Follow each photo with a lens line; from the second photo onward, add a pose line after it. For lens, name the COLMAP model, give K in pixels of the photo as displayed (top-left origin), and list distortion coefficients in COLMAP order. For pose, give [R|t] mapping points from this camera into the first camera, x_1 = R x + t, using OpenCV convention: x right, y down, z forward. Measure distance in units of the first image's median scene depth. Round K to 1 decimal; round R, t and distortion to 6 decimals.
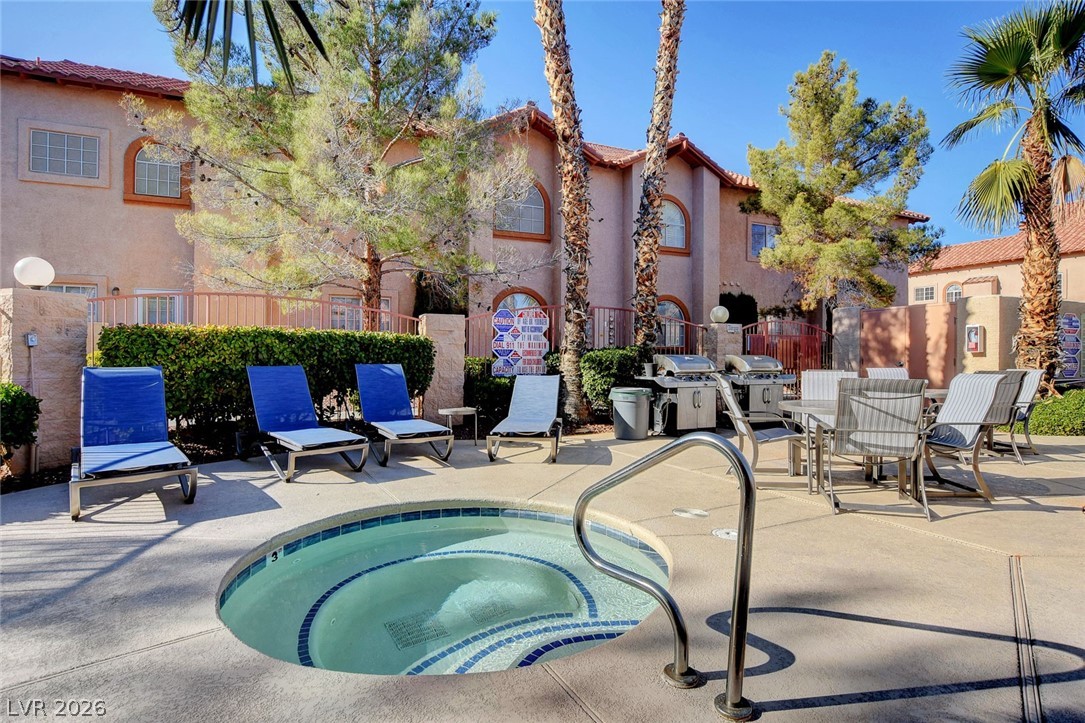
lens RADIAL K [[583.4, 0, 545.8], [0, 583.4, 352.8], [0, 0, 1]] dist [-0.002485, 0.000008]
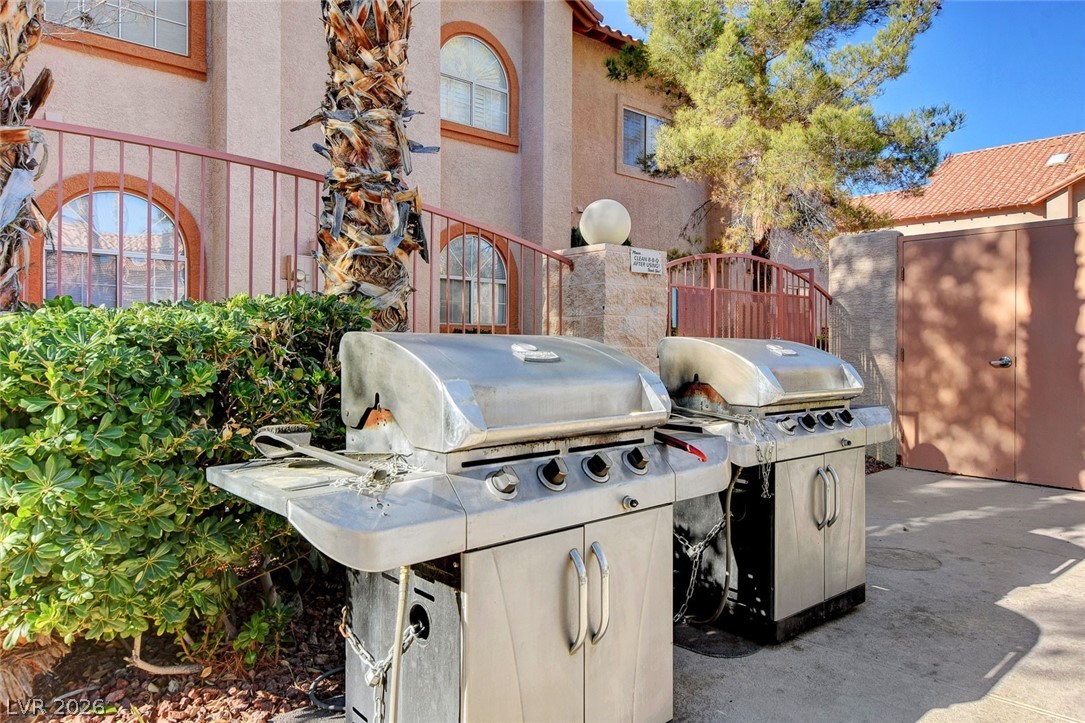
lens RADIAL K [[693.6, 0, 542.6], [0, 693.6, 342.1], [0, 0, 1]] dist [-0.002552, -0.000466]
pose [[0.959589, 0.001187, 0.281401, 0.142342], [-0.002120, 0.999993, 0.003011, 0.004311], [-0.281396, -0.003486, 0.959585, 0.602814]]
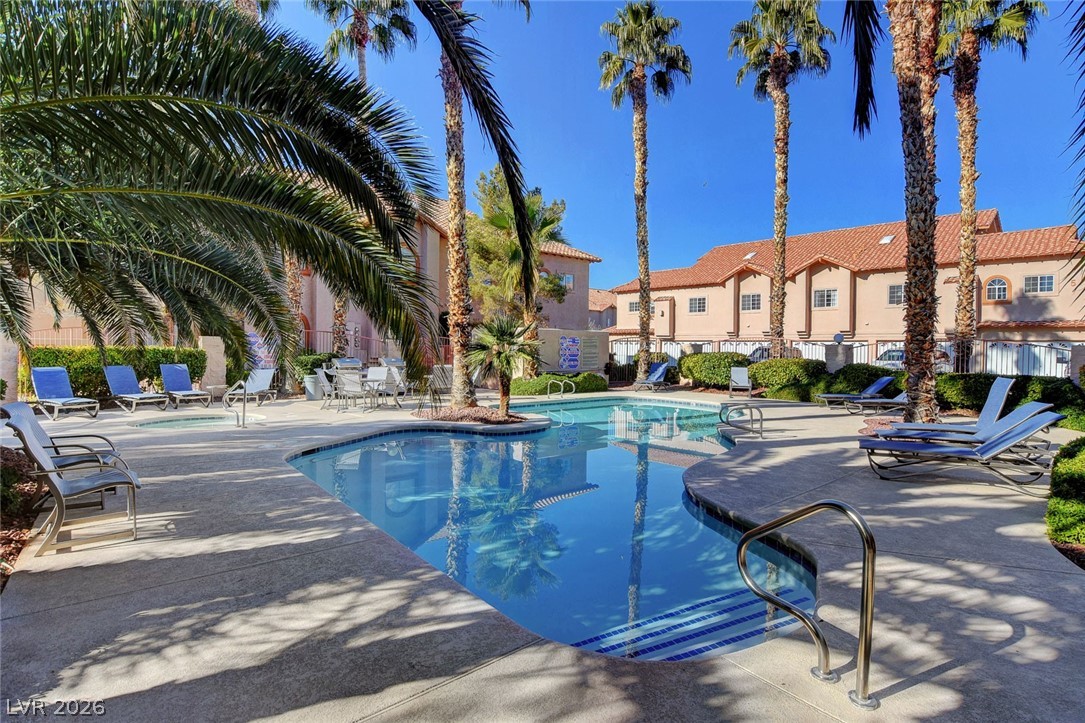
lens RADIAL K [[583.4, 0, 545.8], [0, 583.4, 352.8], [0, 0, 1]] dist [-0.002485, 0.000008]
pose [[0.959282, 0.004198, 0.282419, 0.251794], [-0.008959, 0.999839, 0.015570, -0.042007], [-0.282308, -0.017466, 0.959165, -0.860342]]
